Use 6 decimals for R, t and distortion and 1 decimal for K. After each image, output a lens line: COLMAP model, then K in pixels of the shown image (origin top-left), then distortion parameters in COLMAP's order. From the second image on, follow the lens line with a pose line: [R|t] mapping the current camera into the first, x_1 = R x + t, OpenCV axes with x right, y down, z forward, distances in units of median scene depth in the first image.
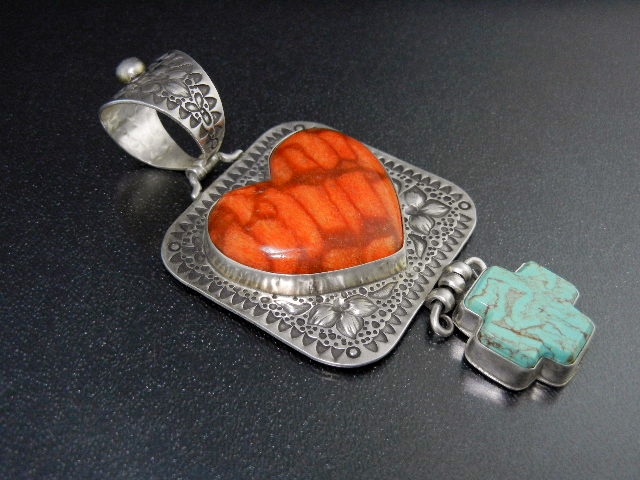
lens RADIAL K [[852.4, 0, 318.0], [0, 852.4, 243.7], [0, 0, 1]] dist [0.120598, 0.000000]
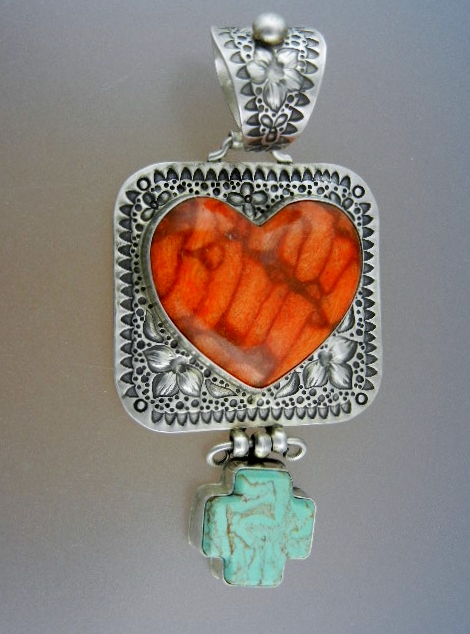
lens RADIAL K [[1026.1, 0, 231.2], [0, 1026.1, 333.0], [0, 0, 1]] dist [-0.056045, 0.000000]
pose [[0.546837, 0.829736, 0.111832, -0.105323], [-0.754056, 0.430049, 0.496446, -0.578998], [0.363825, -0.355803, 0.860834, -0.015035]]
